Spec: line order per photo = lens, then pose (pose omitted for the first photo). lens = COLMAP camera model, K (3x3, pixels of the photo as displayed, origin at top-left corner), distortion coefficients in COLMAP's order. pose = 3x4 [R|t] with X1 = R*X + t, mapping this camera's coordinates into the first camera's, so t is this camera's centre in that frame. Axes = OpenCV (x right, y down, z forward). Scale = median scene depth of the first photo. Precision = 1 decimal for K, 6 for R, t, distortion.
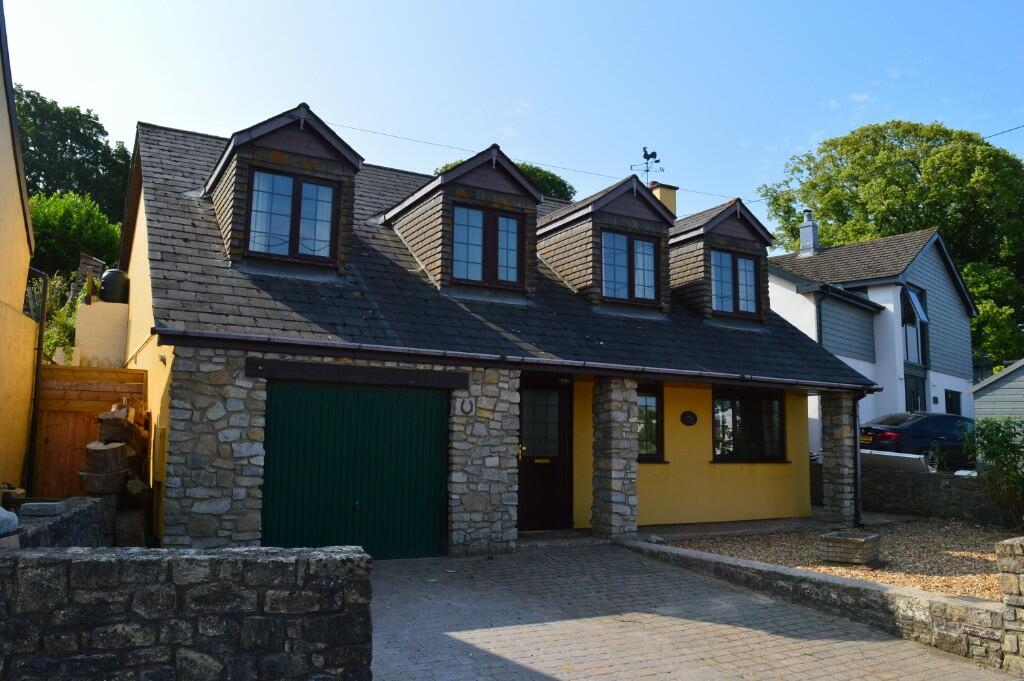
lens RADIAL K [[816.3, 0, 512.0], [0, 816.3, 340.5], [0, 0, 1]] dist [-0.089521, 0.012834]
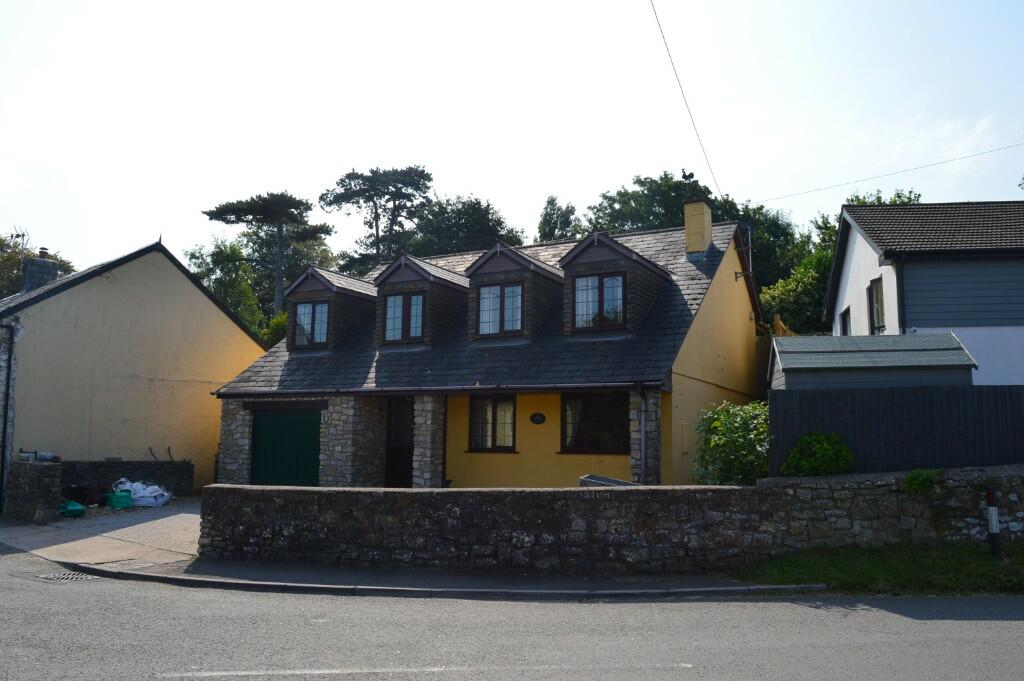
lens RADIAL K [[816.3, 0, 512.0], [0, 816.3, 340.5], [0, 0, 1]] dist [-0.089521, 0.012834]
pose [[0.531716, -0.116882, -0.838818, 1.701241], [0.107254, 0.991750, -0.070205, 0.079014], [0.840104, -0.052638, 0.539866, 0.367495]]
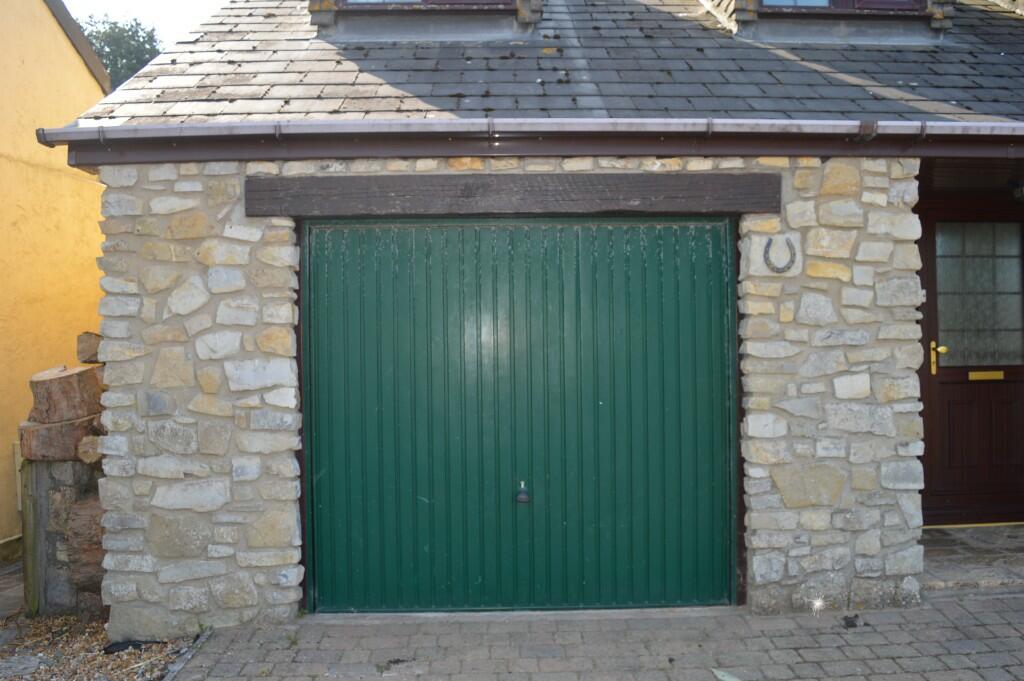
lens RADIAL K [[816.3, 0, 512.0], [0, 816.3, 340.5], [0, 0, 1]] dist [-0.089521, 0.012834]
pose [[0.877125, -0.032531, -0.479159, 0.019663], [0.088615, 0.991535, 0.094898, 0.072478], [0.472015, -0.125698, 0.872583, 0.569091]]
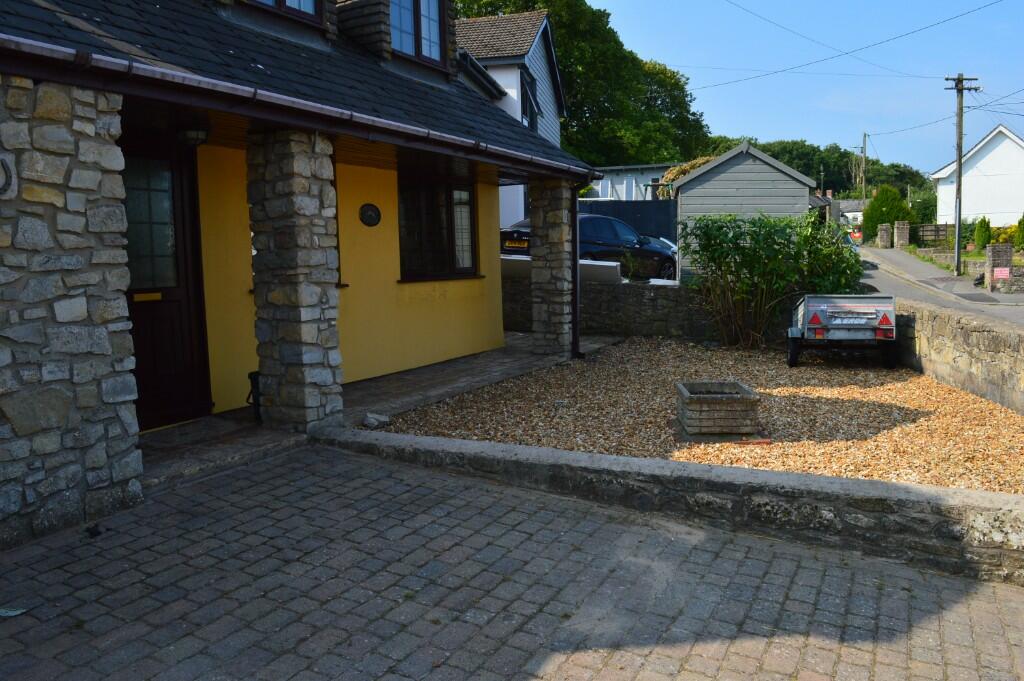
lens RADIAL K [[816.3, 0, 512.0], [0, 816.3, 340.5], [0, 0, 1]] dist [-0.089521, 0.012834]
pose [[0.832073, -0.090655, 0.547208, -0.060801], [-0.034986, 0.976011, 0.214893, 0.067814], [-0.553562, -0.197951, 0.808941, 0.536091]]
